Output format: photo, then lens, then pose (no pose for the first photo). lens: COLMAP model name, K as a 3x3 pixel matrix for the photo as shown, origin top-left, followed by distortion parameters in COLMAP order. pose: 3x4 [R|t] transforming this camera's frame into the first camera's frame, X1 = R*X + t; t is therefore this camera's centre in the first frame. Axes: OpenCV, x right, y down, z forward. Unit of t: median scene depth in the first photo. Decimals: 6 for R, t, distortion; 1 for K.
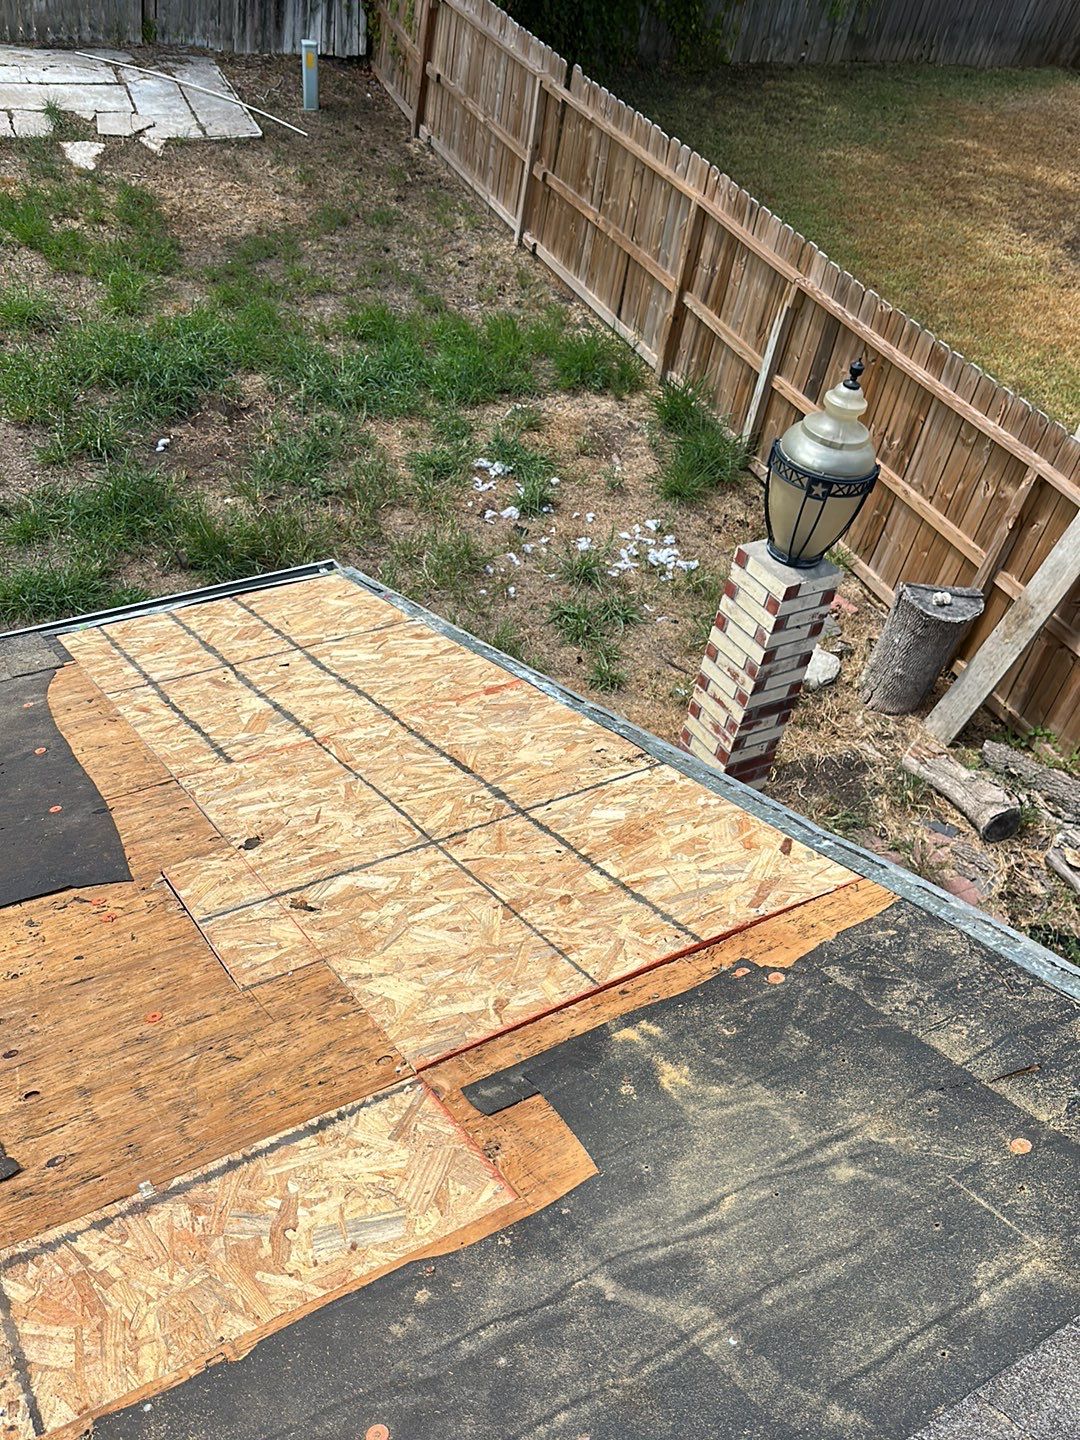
lens RADIAL K [[1275.6, 0, 536.5], [0, 1275.6, 724.2], [0, 0, 1]] dist [0.178456, -0.360902]
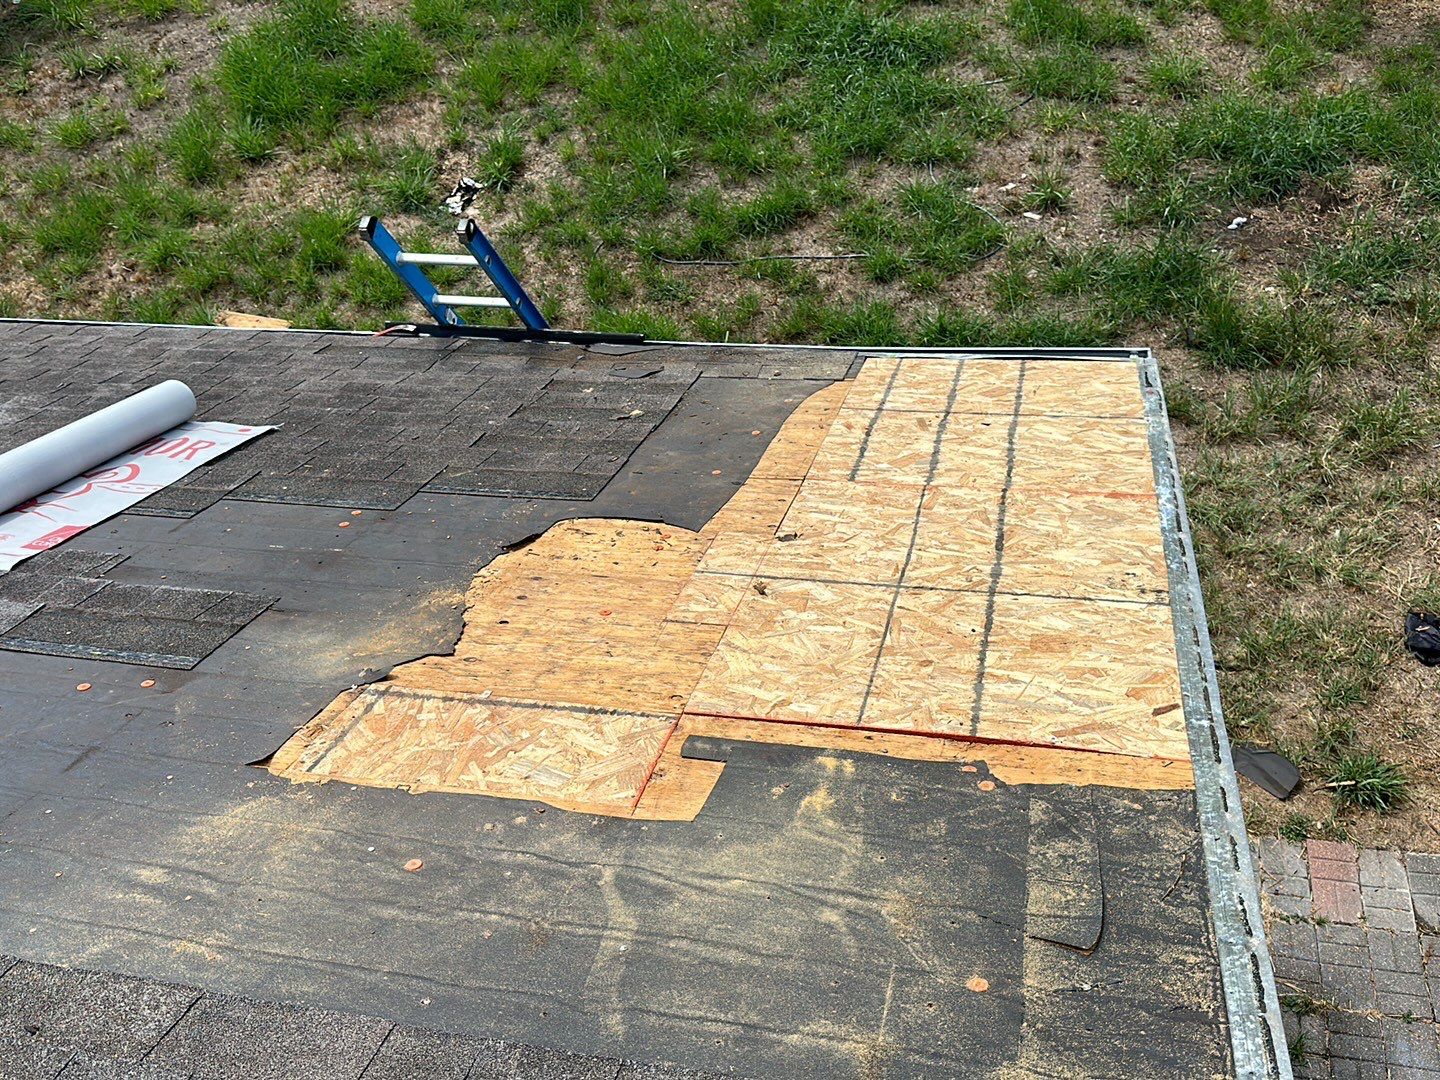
lens RADIAL K [[1275.6, 0, 720.0], [0, 1275.6, 552.6], [0, 0, 1]] dist [0.178456, -0.360902]
pose [[0.705414, 0.323933, -0.630442, 0.133001], [-0.293949, 0.943061, 0.155658, -0.016857], [0.644969, 0.075515, 0.760469, 0.011291]]
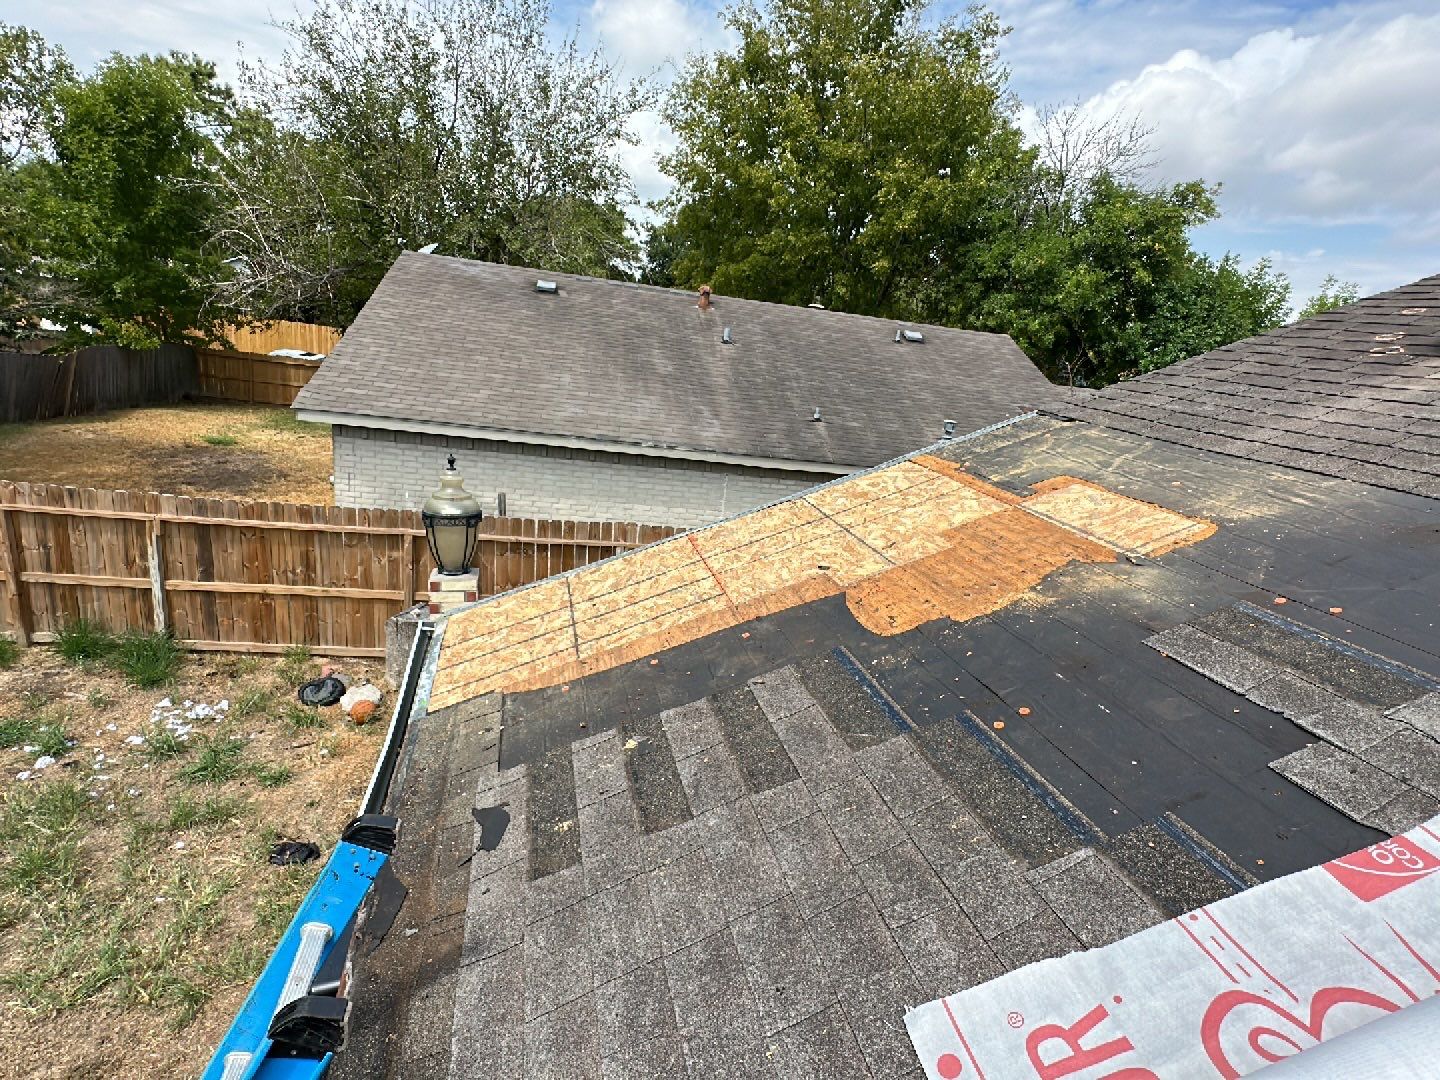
lens RADIAL K [[731.5, 0, 720.0], [0, 731.5, 540.0], [0, 0, 1]] dist [-0.002159, 0.001361]
pose [[0.289476, -0.362711, 0.885802, -0.333227], [0.593271, 0.794218, 0.131332, -0.049252], [-0.751155, 0.487503, 0.445093, 0.160002]]
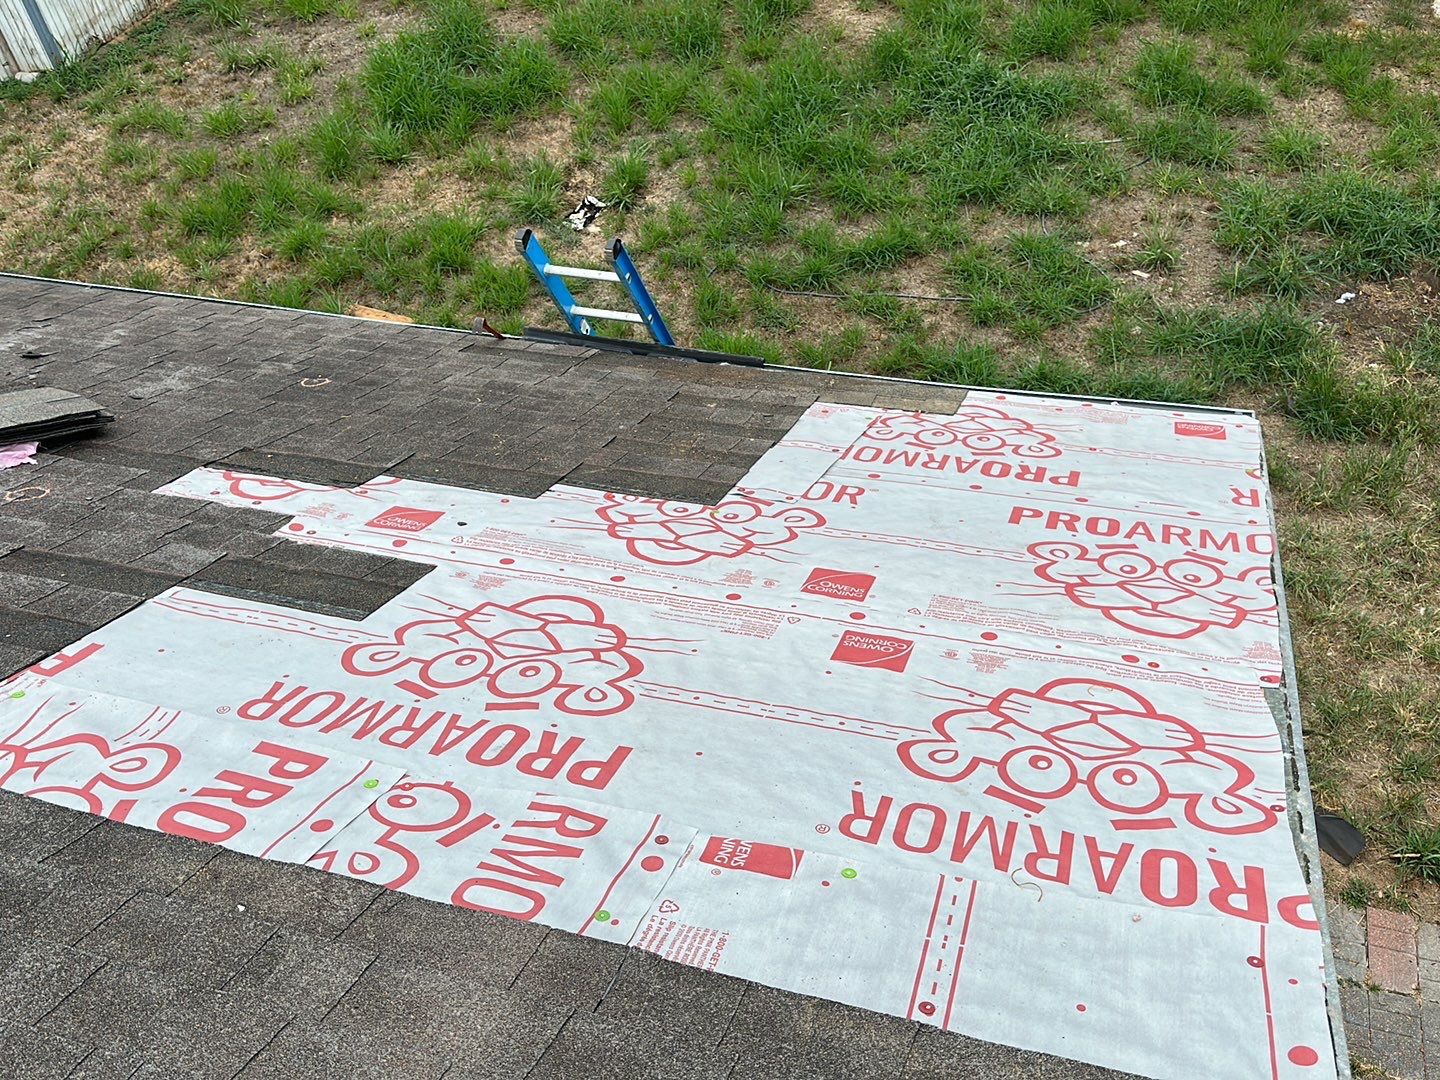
lens RADIAL K [[1275.6, 0, 720.0], [0, 1275.6, 552.6], [0, 0, 1]] dist [0.178456, -0.360902]
pose [[0.639864, 0.372218, -0.672330, 0.142946], [-0.371404, 0.915698, 0.153483, -0.010912], [0.672780, 0.151497, 0.724165, -0.017994]]
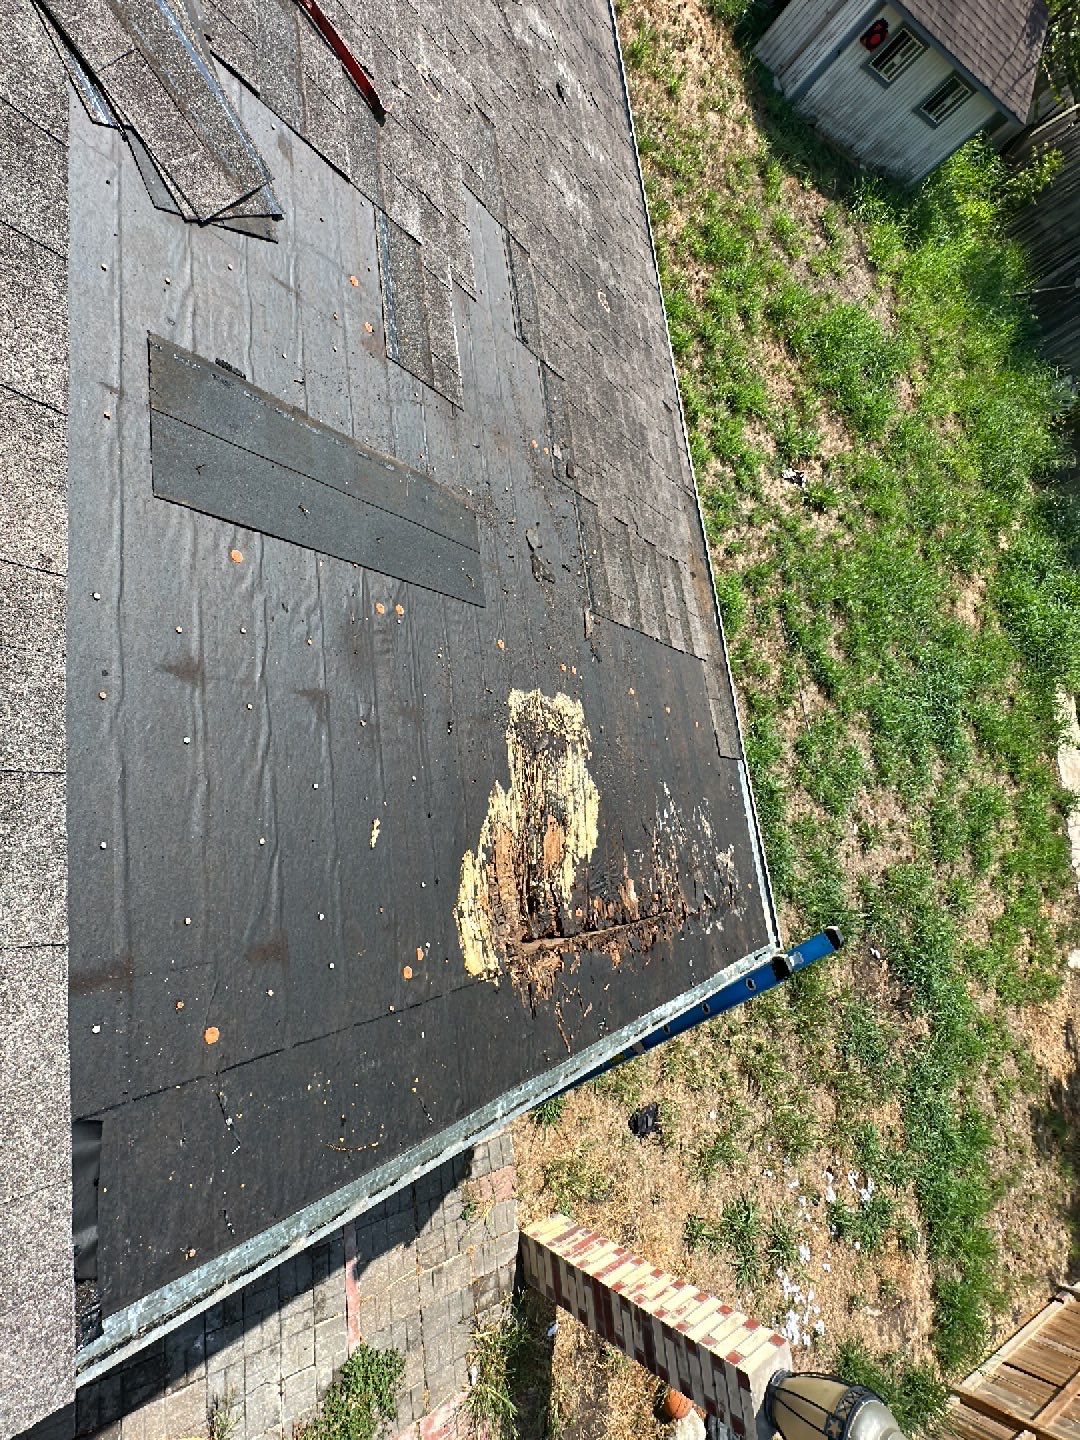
lens RADIAL K [[731.5, 0, 541.8], [0, 731.5, 719.9], [0, 0, 1]] dist [-0.002159, 0.001361]
pose [[-0.227975, 0.795093, -0.562010, 0.079619], [-0.961690, -0.093617, 0.257660, -0.023732], [0.152250, 0.599219, 0.785975, 0.053338]]
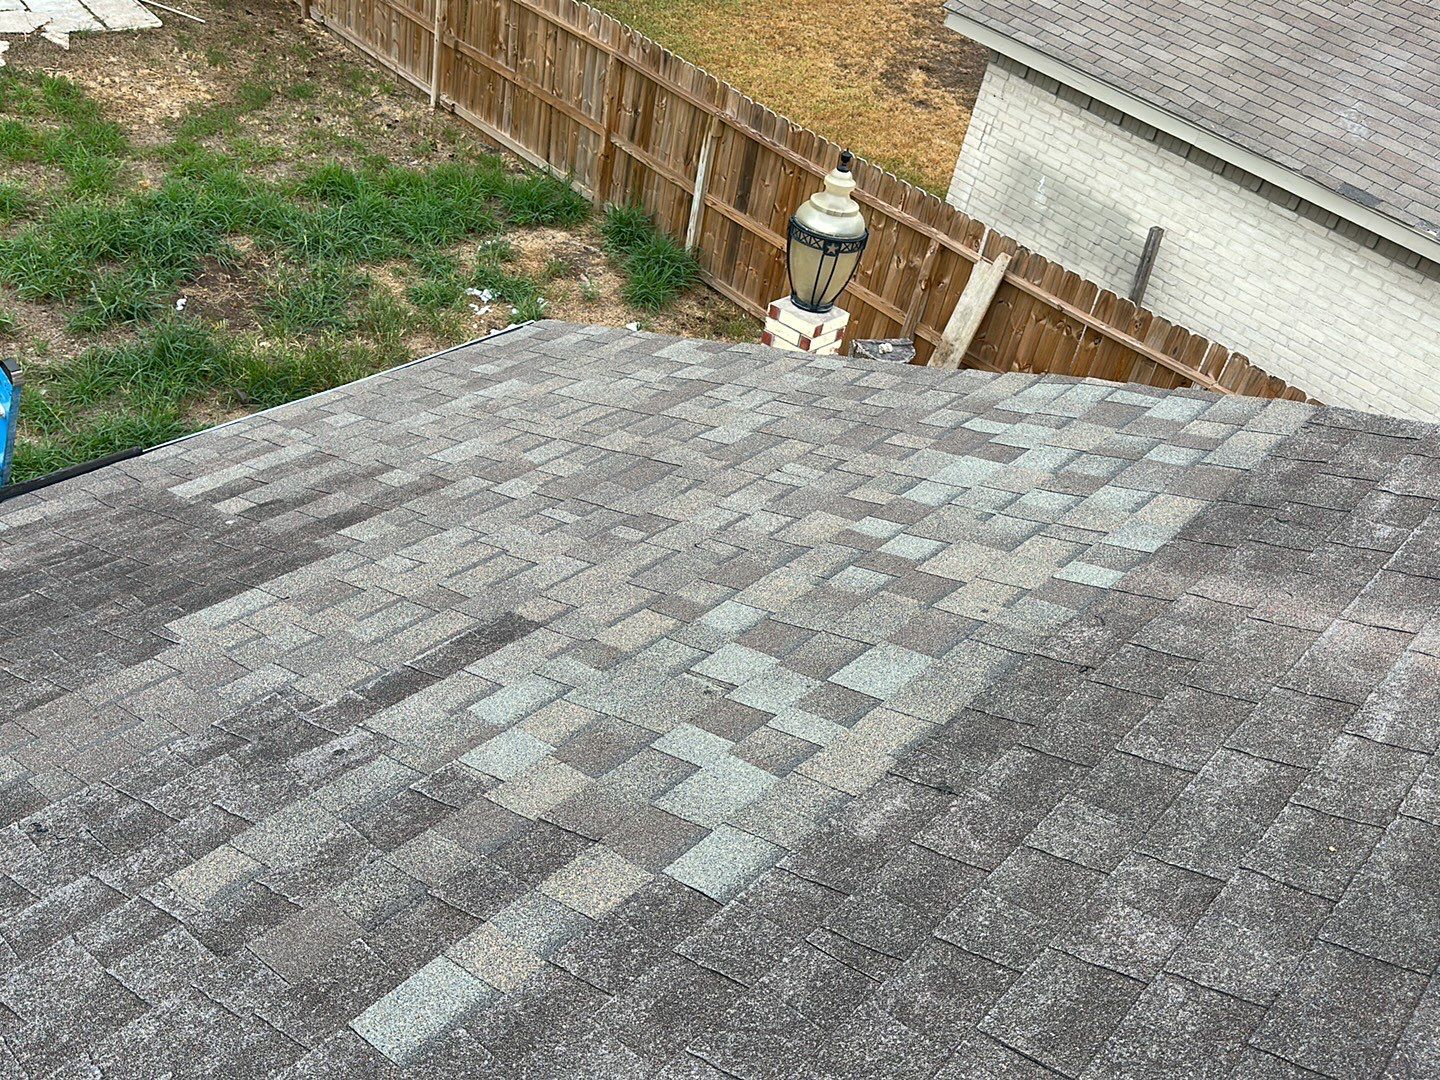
lens RADIAL K [[1275.6, 0, 720.0], [0, 1275.6, 552.6], [0, 0, 1]] dist [0.178456, -0.360902]
pose [[0.955130, -0.159913, 0.249307, -0.154368], [0.166704, 0.985987, -0.006227, 0.066650], [-0.244817, 0.047508, 0.968405, -0.143492]]
